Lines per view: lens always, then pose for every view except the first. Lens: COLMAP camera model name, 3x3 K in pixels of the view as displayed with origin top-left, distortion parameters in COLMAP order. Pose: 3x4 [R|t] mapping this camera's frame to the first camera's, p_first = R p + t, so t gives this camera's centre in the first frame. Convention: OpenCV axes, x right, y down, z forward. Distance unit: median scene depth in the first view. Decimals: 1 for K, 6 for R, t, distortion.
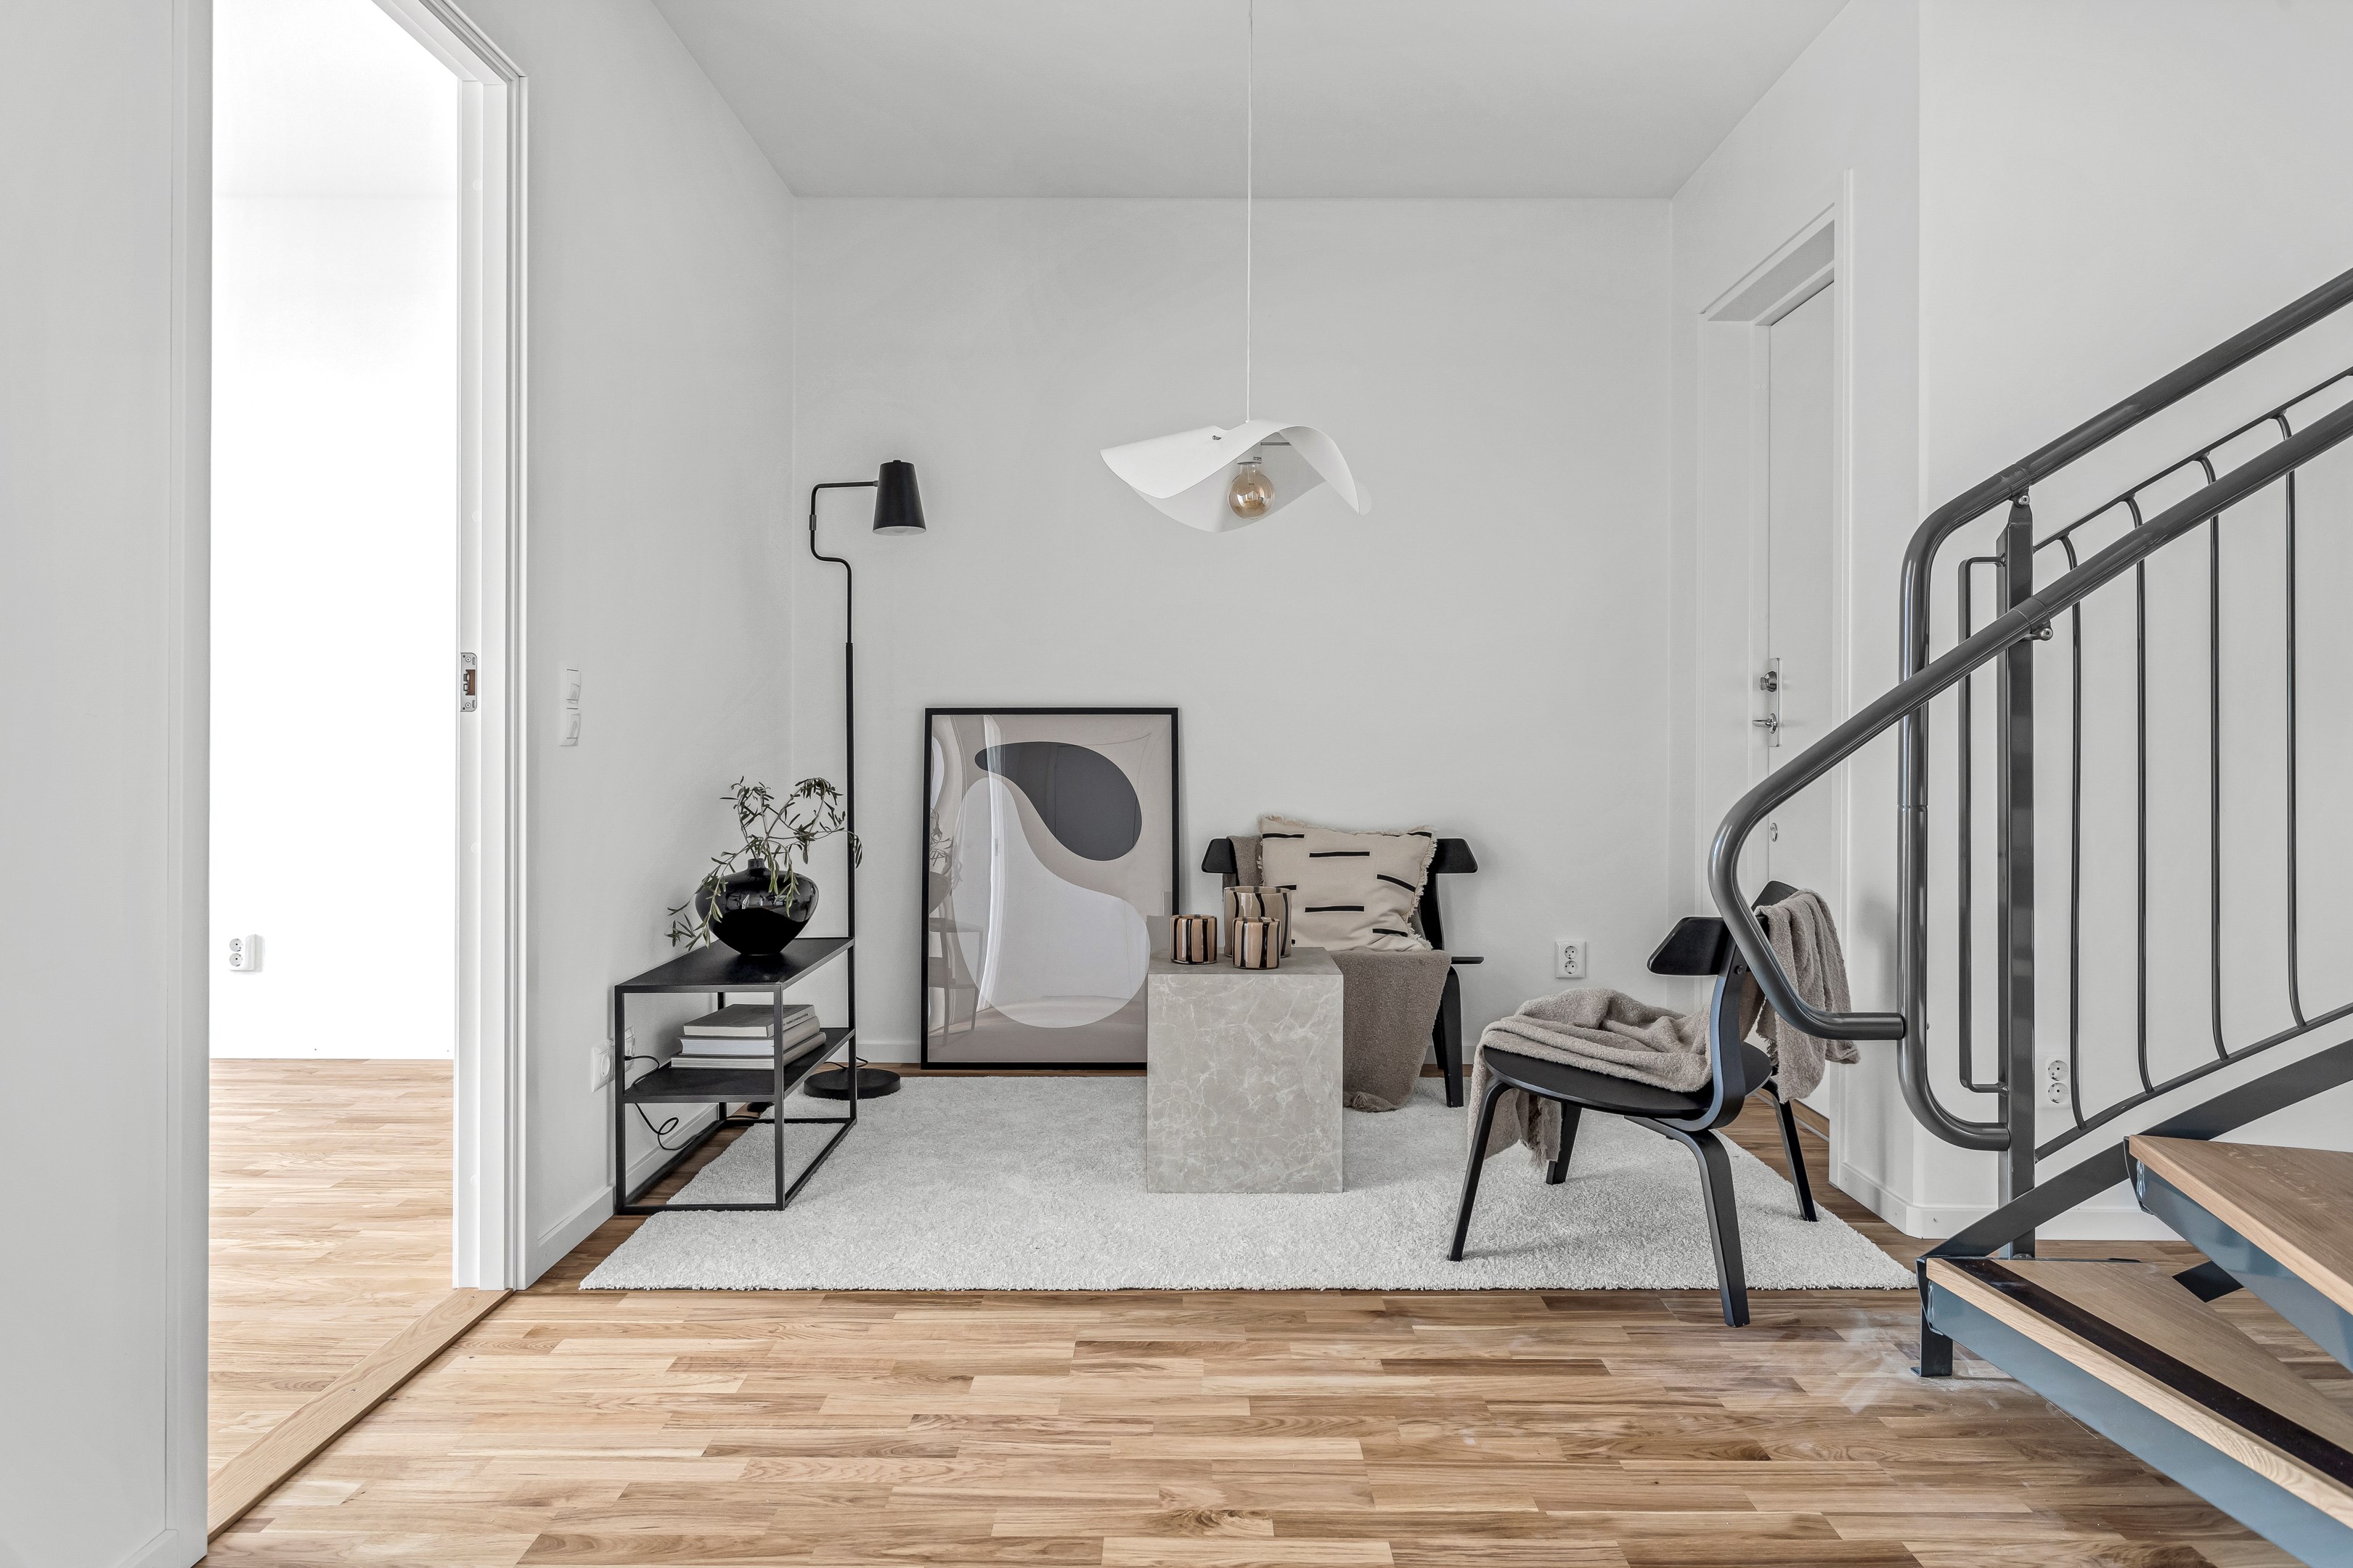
lens RADIAL K [[1598.5, 0, 1178.1], [0, 1598.5, 764.5], [0, 0, 1]] dist [-0.006086, 0.002975]
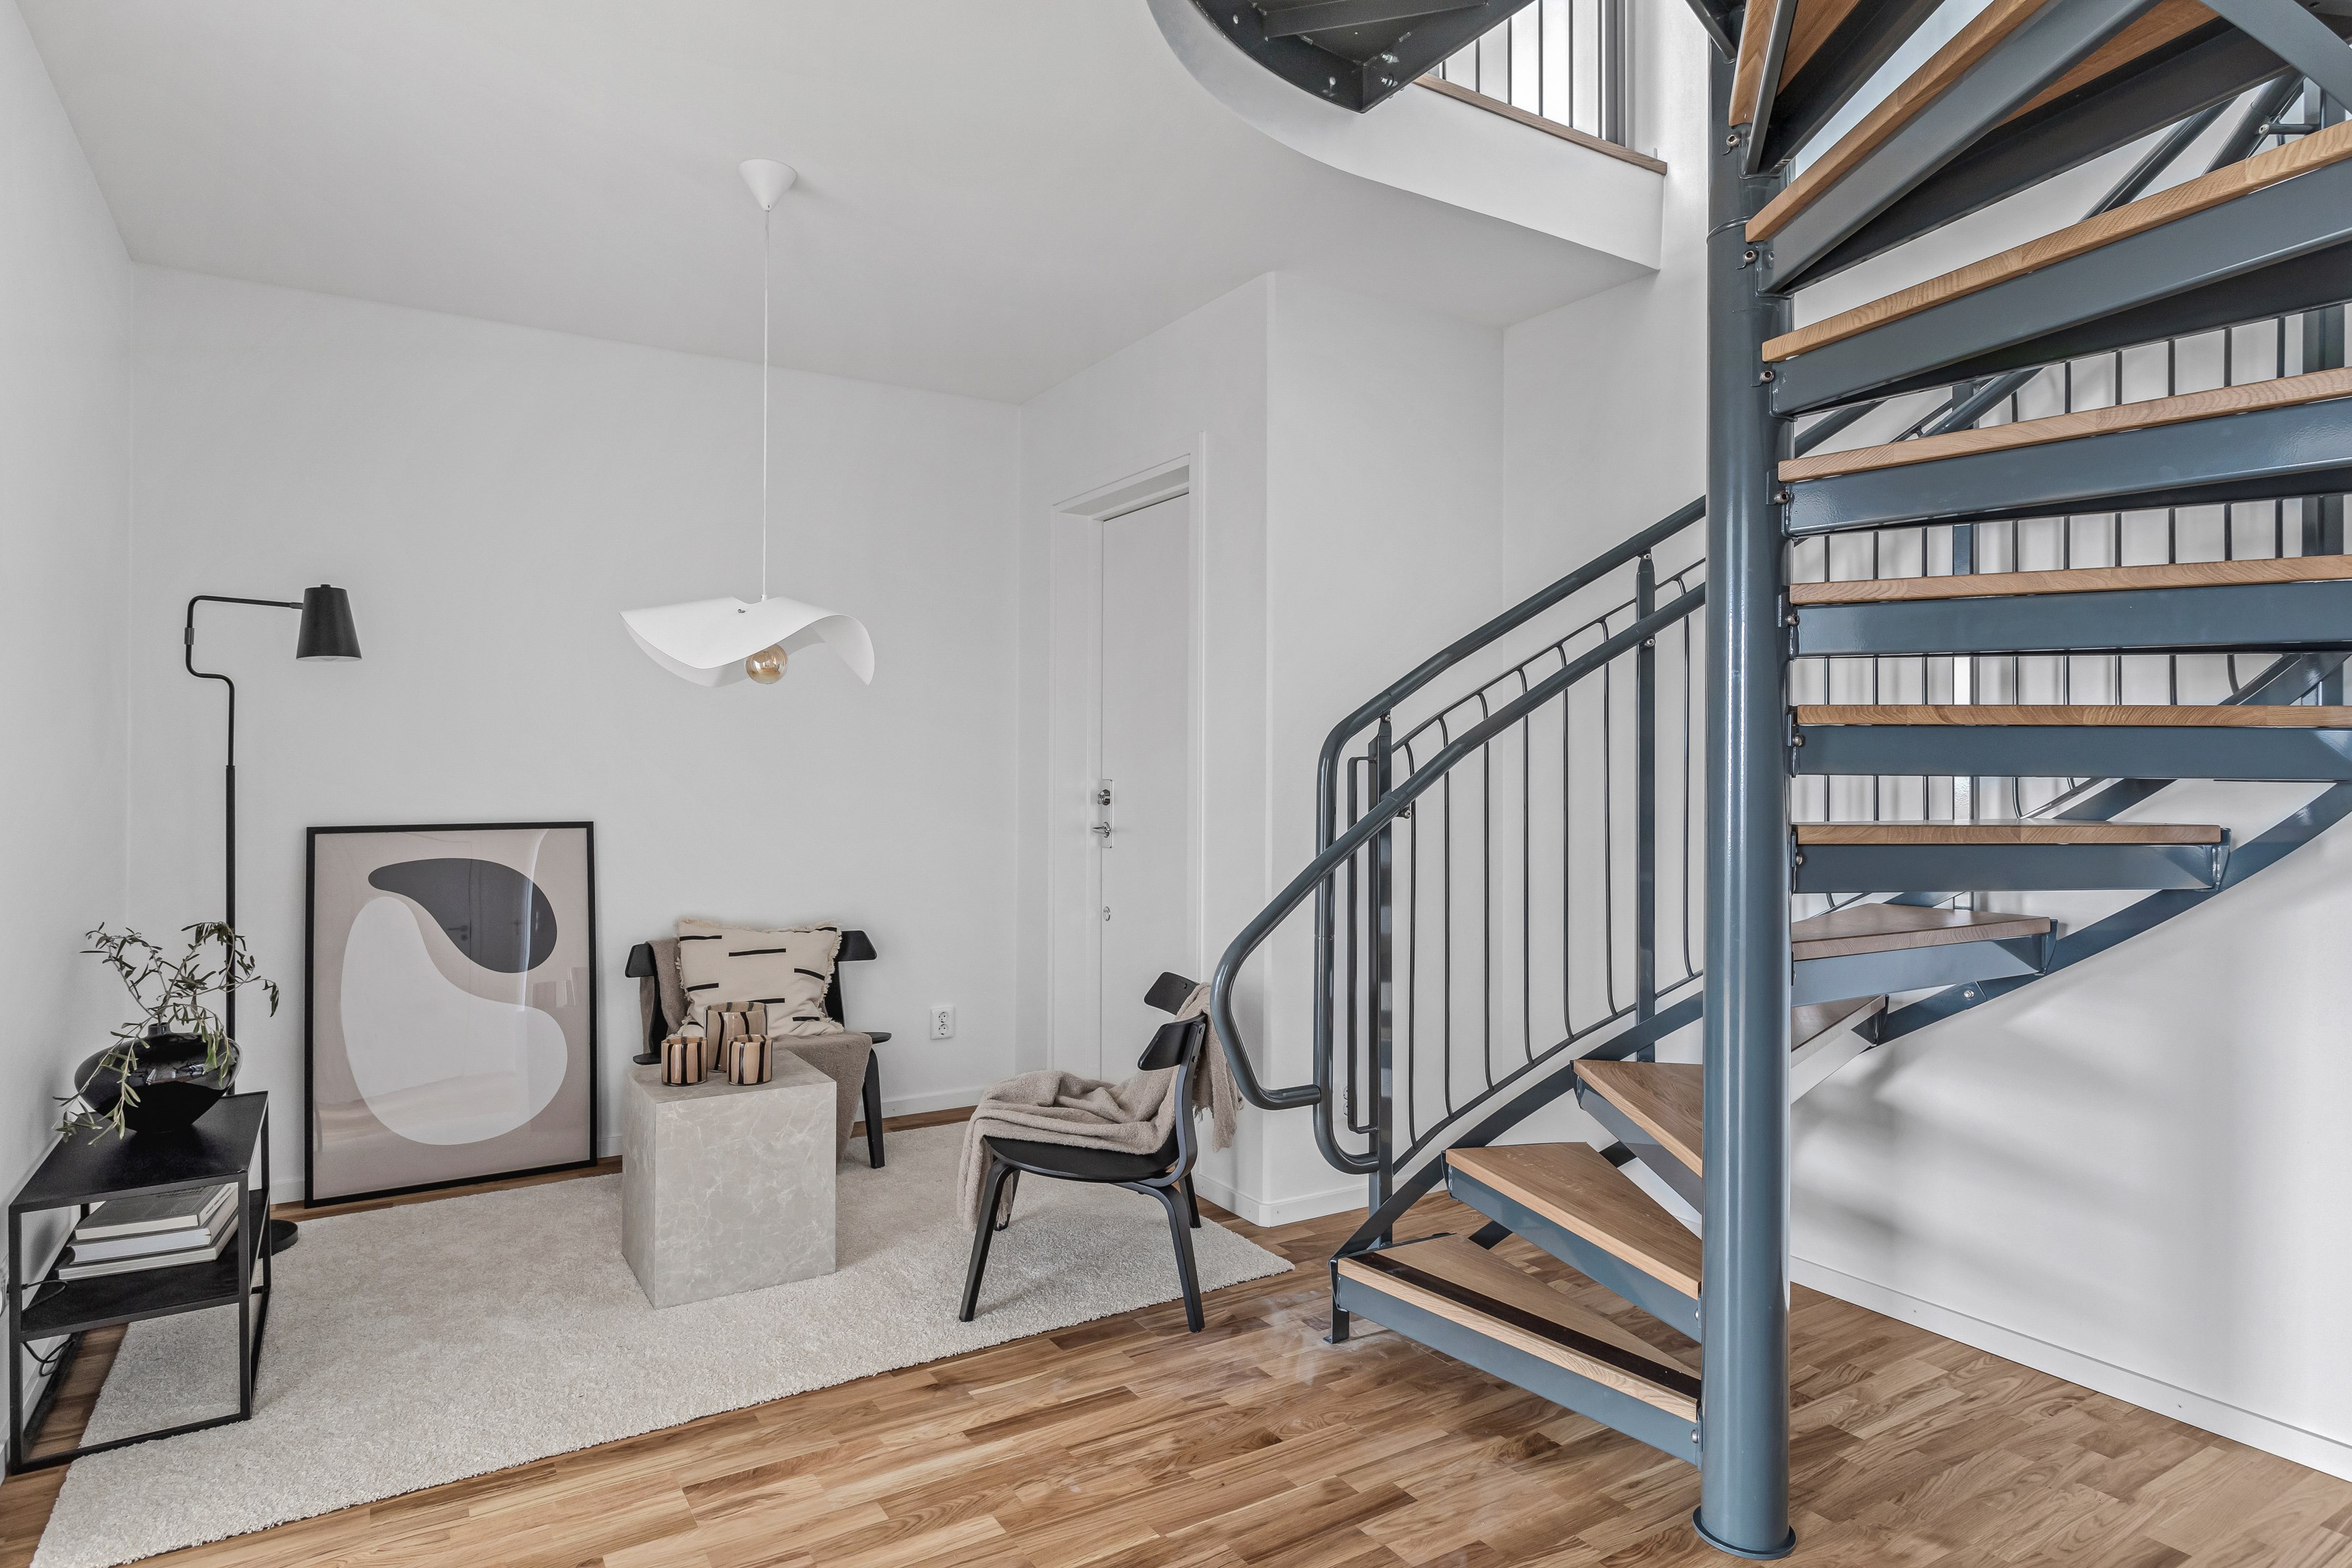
lens RADIAL K [[1356.7, 0, 1183.0], [0, 1356.7, 784.4], [0, 0, 1]] dist [-0.000245, 0.003189]
pose [[0.840811, -0.006152, 0.541294, -0.245378], [0.005012, 0.999981, 0.003580, -0.095732], [-0.541306, -0.000298, 0.840826, 0.063546]]
